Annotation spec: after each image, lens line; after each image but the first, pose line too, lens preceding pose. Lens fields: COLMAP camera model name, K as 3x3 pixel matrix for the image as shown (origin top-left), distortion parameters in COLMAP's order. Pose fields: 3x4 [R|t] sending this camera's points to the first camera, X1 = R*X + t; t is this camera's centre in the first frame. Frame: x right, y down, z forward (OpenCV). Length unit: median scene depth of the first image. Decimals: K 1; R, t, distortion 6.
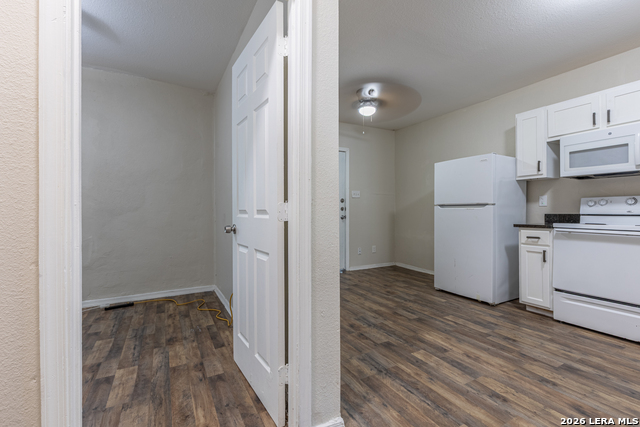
lens RADIAL K [[289.5, 0, 322.7], [0, 289.5, 209.1], [0, 0, 1]] dist [0.010749, -0.001113]
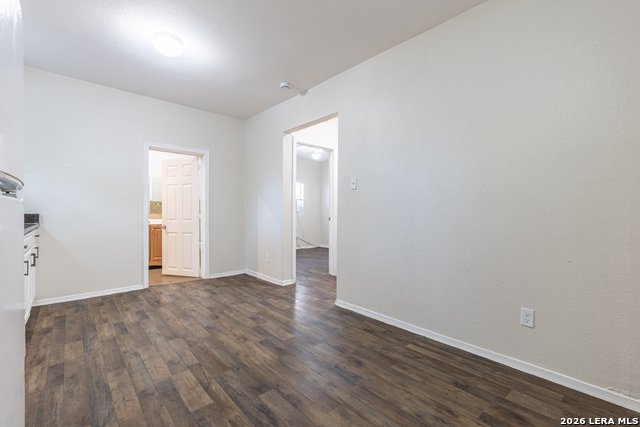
lens RADIAL K [[286.3, 0, 324.9], [0, 286.3, 213.6], [0, 0, 1]] dist [0.000480, 0.000160]
pose [[-0.974599, -0.000800, -0.223956, 0.342079], [-0.001424, 0.999996, 0.002622, 0.009161], [0.223953, 0.002874, -0.974596, 1.643067]]
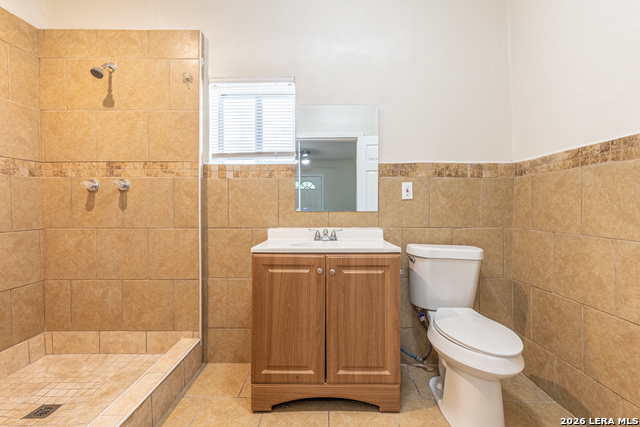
lens RADIAL K [[290.2, 0, 322.8], [0, 290.2, 212.2], [0, 0, 1]] dist [0.002605, -0.000153]
pose [[-0.860879, -0.003307, 0.508799, 0.769037], [0.007799, 0.999776, 0.019693, 0.003139], [-0.508750, 0.020921, -0.860660, 0.013233]]
